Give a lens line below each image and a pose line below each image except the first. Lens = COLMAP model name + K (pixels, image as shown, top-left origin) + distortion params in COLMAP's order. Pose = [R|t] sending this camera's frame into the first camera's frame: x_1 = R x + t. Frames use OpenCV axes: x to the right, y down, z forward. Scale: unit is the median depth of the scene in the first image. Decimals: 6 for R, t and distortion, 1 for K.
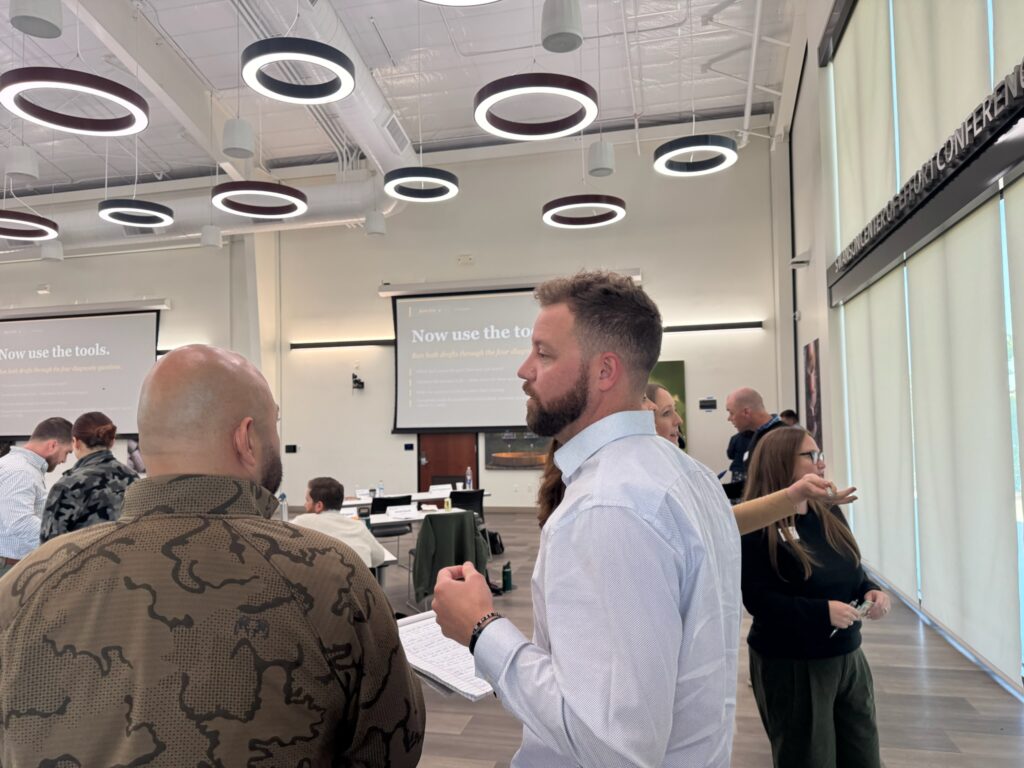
lens RADIAL K [[730.3, 0, 512.6], [0, 730.3, 386.2], [0, 0, 1]] dist [0.028981, -0.025516]
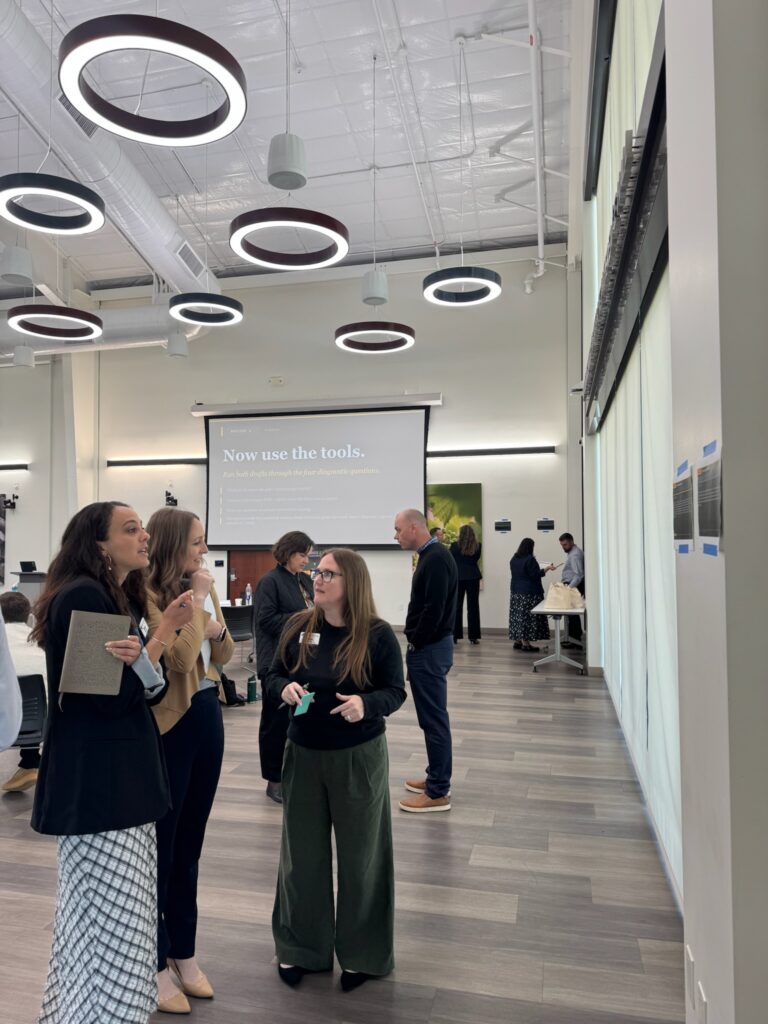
lens RADIAL K [[730.3, 0, 385.2], [0, 730.3, 510.8], [0, 0, 1]] dist [0.028981, -0.025516]
pose [[0.999788, 0.014417, -0.014677, 0.119350], [-0.014287, 0.999858, 0.008948, -0.003811], [0.014804, -0.008736, 0.999852, -0.027578]]
